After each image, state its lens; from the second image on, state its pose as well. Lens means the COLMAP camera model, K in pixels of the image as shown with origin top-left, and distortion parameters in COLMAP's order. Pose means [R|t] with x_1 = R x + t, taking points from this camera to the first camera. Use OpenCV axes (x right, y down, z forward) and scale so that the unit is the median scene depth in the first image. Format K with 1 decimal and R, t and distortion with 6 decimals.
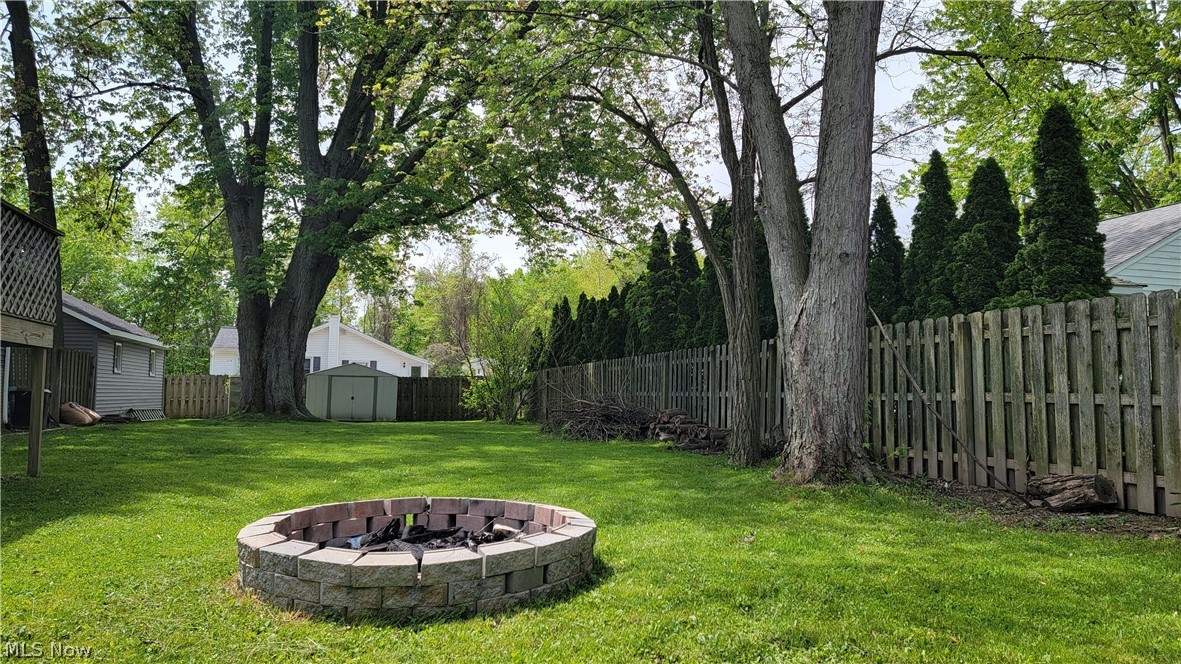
lens RADIAL K [[807.0, 0, 590.7], [0, 807.0, 331.5], [0, 0, 1]] dist [0.055076, -0.010668]
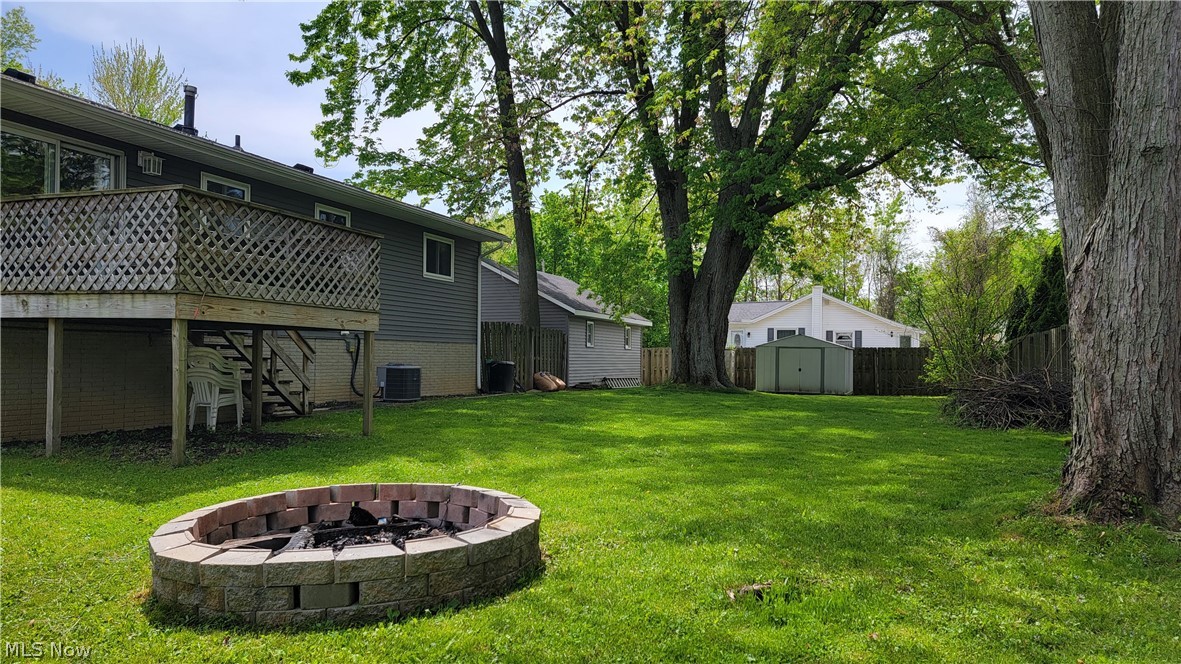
lens RADIAL K [[807.0, 0, 590.3], [0, 807.0, 332.0], [0, 0, 1]] dist [0.055076, -0.010668]
pose [[0.806057, -0.022930, -0.591393, 0.127453], [0.045229, 0.998714, 0.022924, 0.003420], [0.590107, -0.045226, 0.806057, 0.091463]]
